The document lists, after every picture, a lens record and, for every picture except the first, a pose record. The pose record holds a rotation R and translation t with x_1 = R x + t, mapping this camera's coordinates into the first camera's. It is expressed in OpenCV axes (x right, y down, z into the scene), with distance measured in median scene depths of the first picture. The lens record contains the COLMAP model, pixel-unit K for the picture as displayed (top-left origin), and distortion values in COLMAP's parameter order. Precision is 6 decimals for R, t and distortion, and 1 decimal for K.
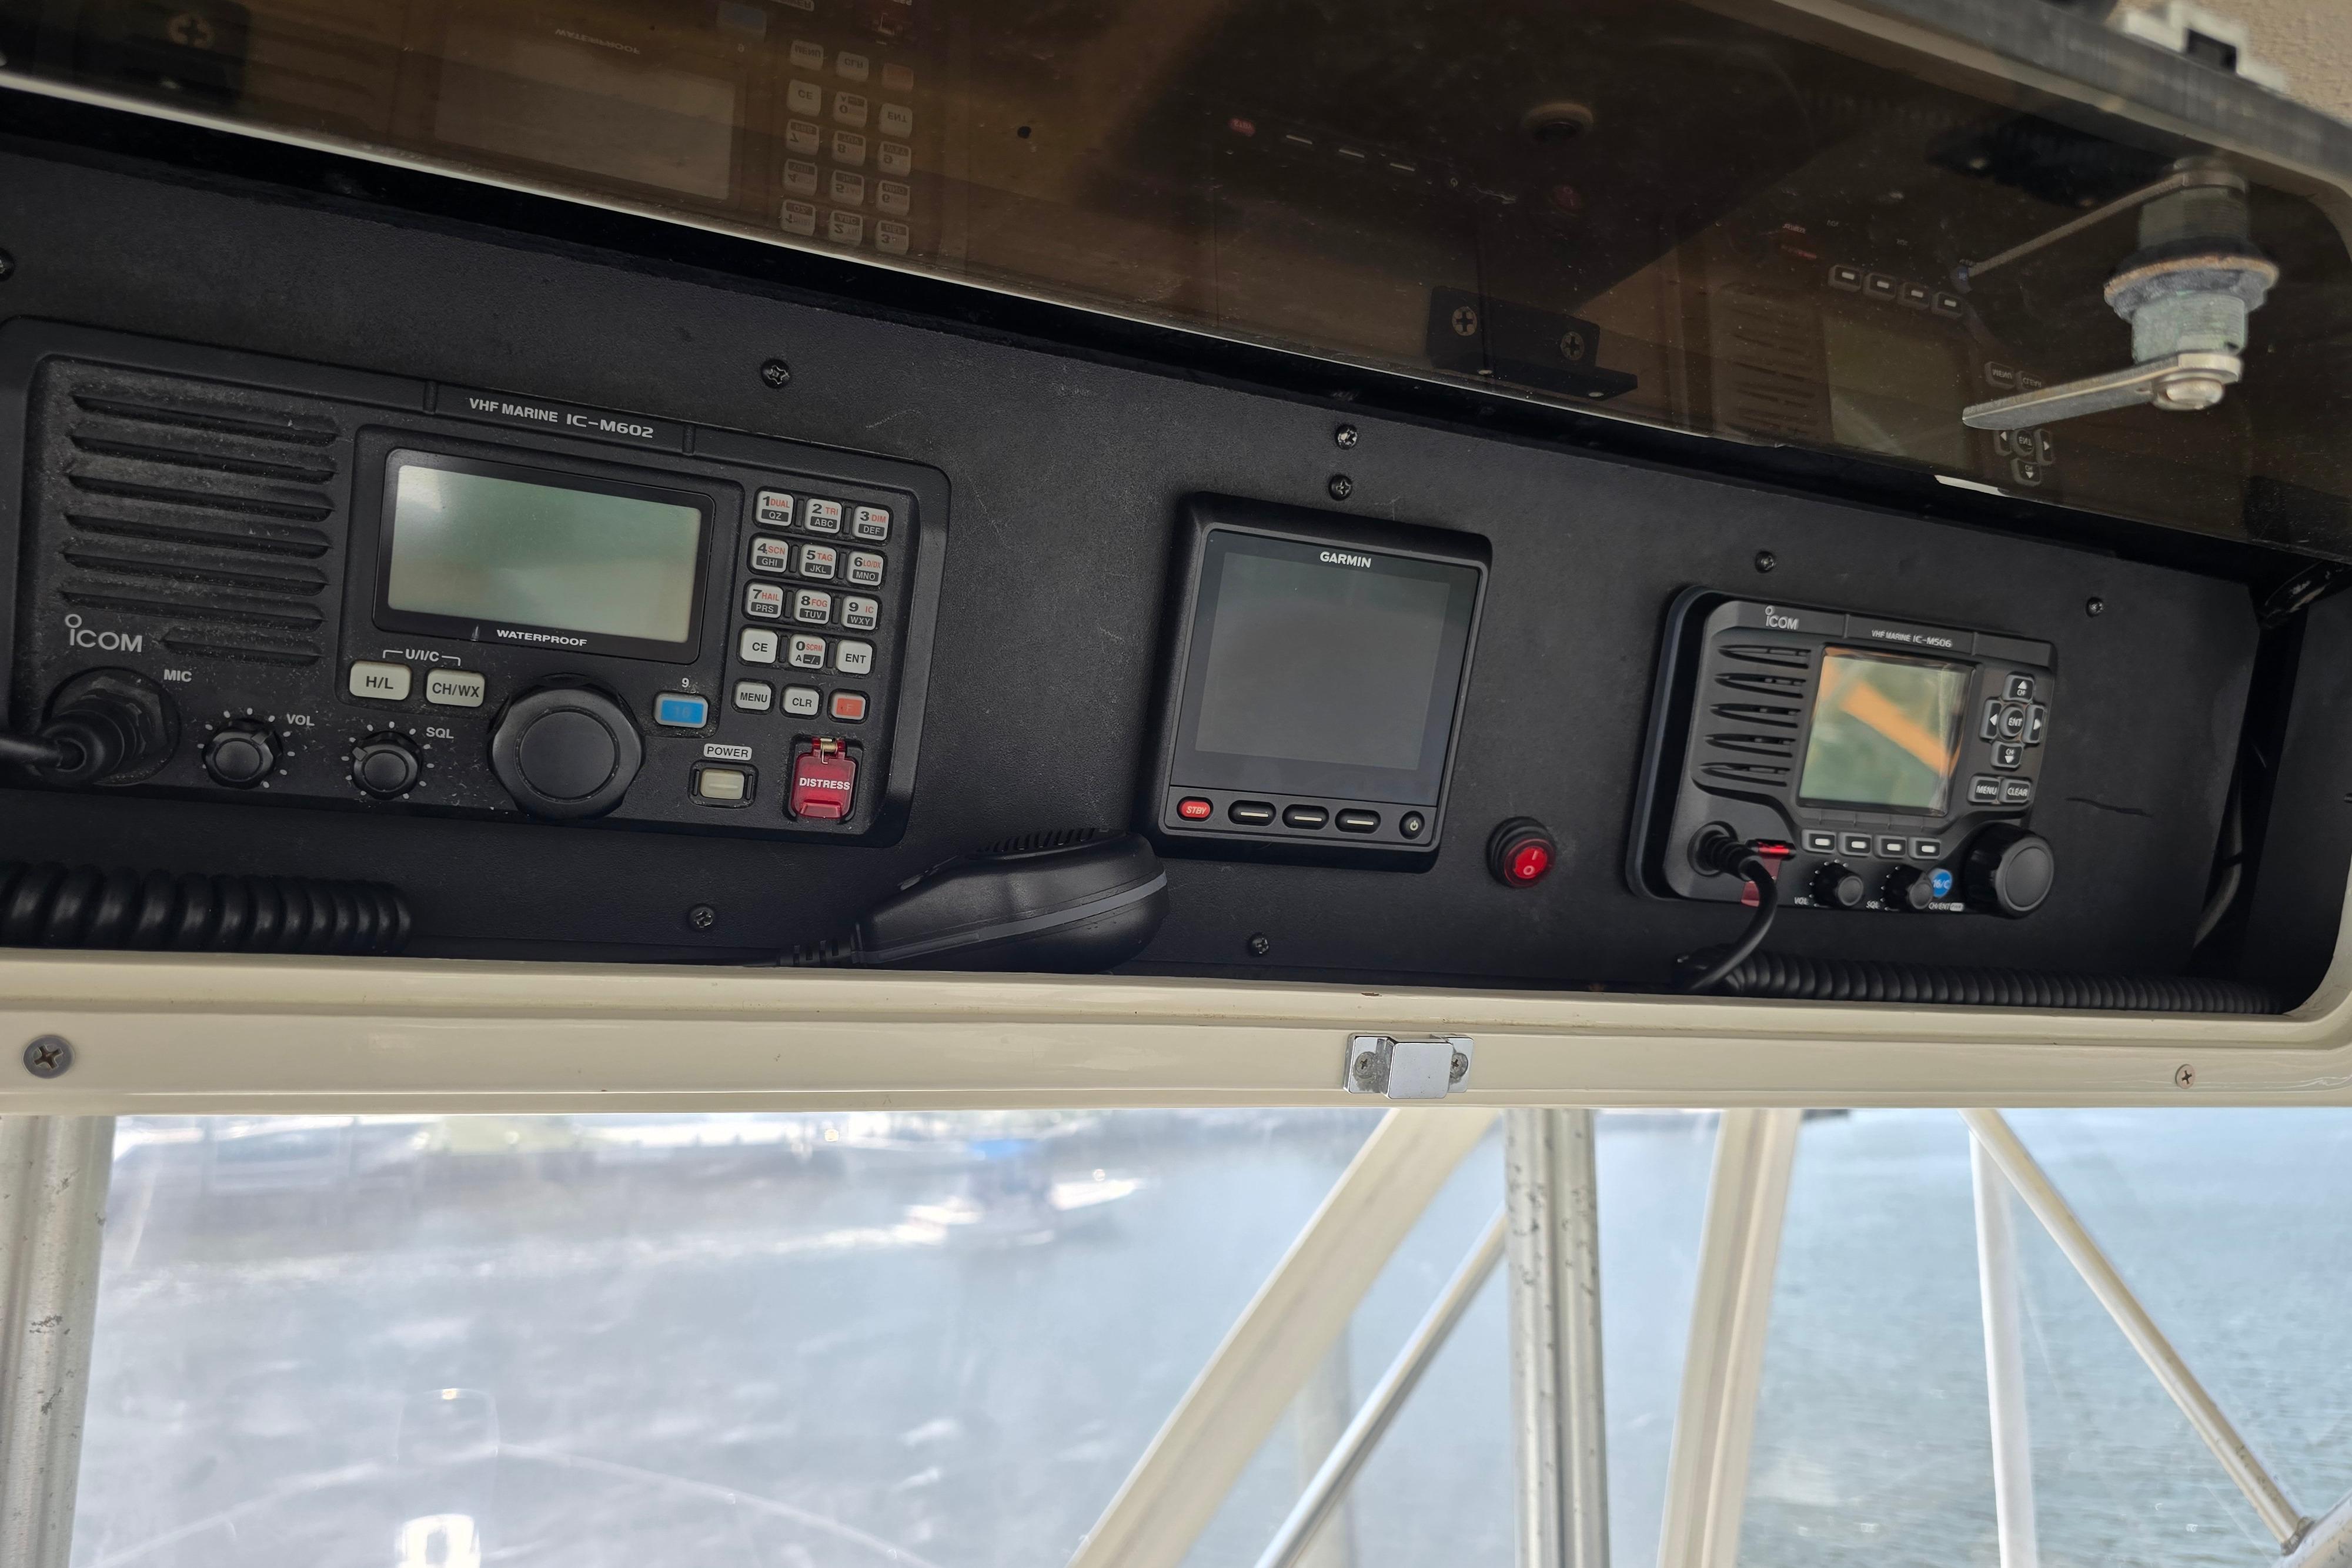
lens RADIAL K [[1578.1, 0, 1176.0], [0, 1578.1, 784.0], [0, 0, 1]] dist [-0.002031, -0.002166]
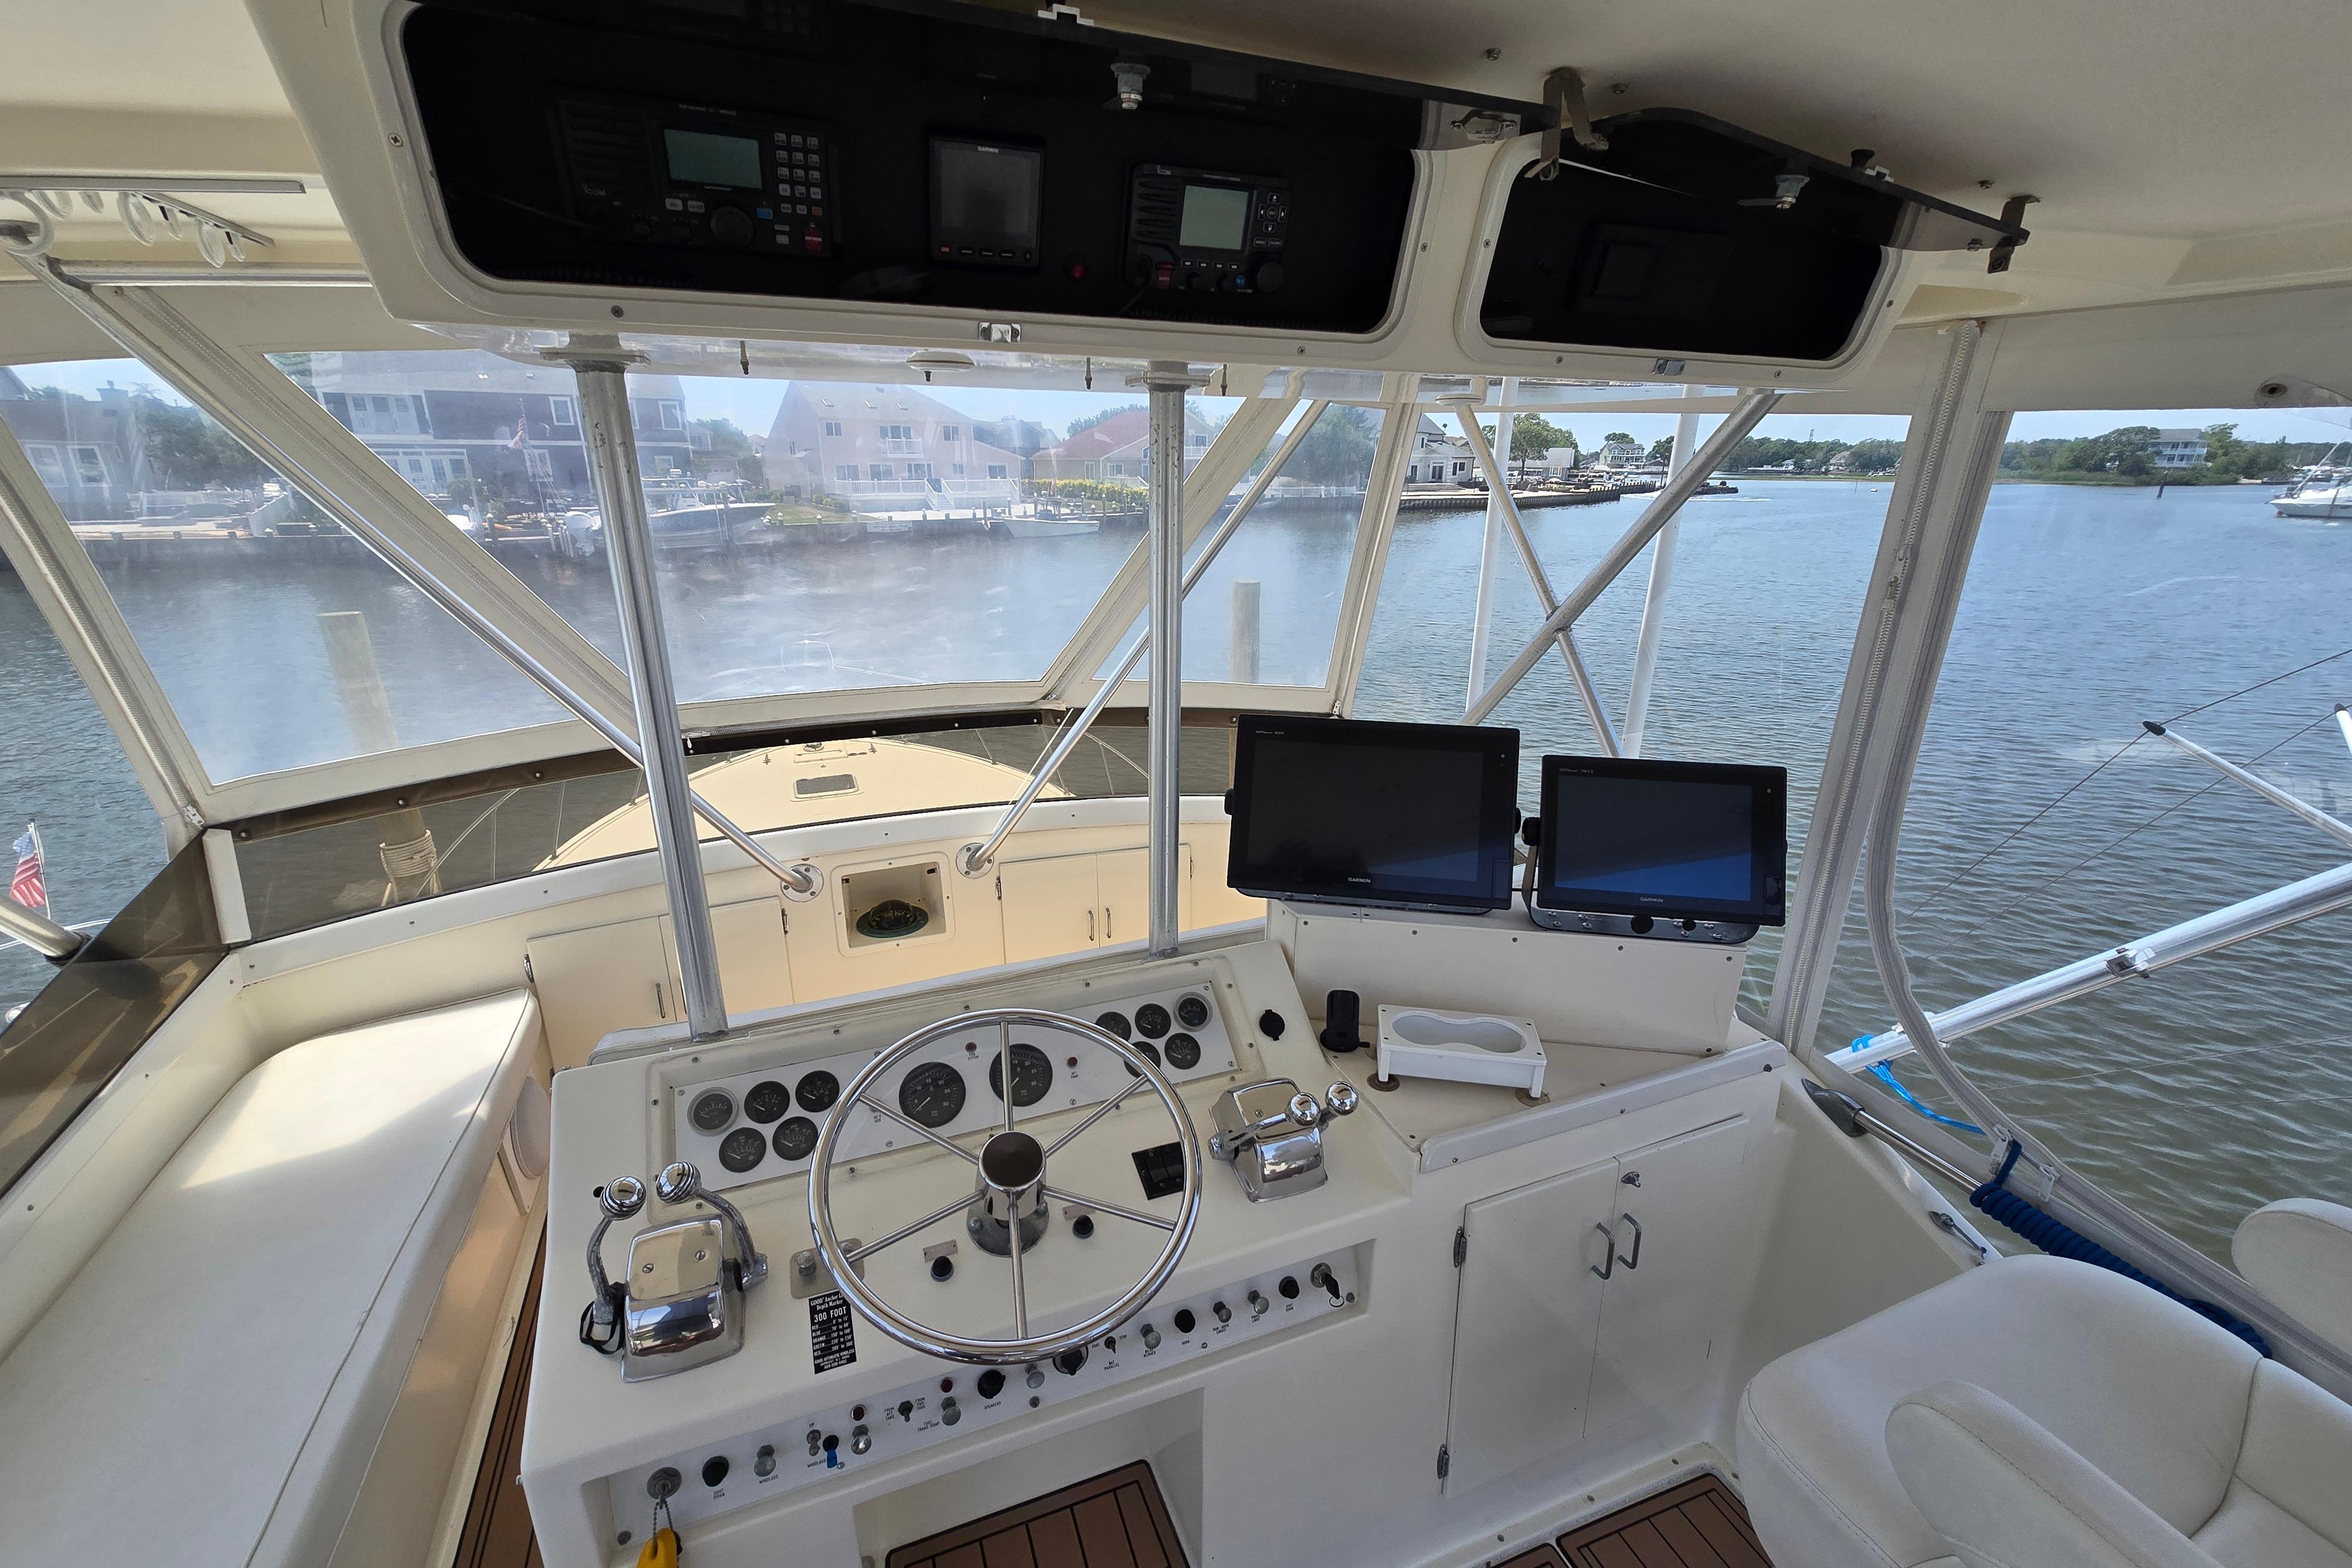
lens RADIAL K [[948.3, 0, 1168.7], [0, 948.3, 786.3], [0, 0, 1]] dist [-0.008227, -0.000346]
pose [[0.998693, 0.016749, -0.048290, 0.624053], [0.008061, 0.881351, 0.472394, 0.081434], [0.050473, -0.472165, 0.880064, -1.215851]]
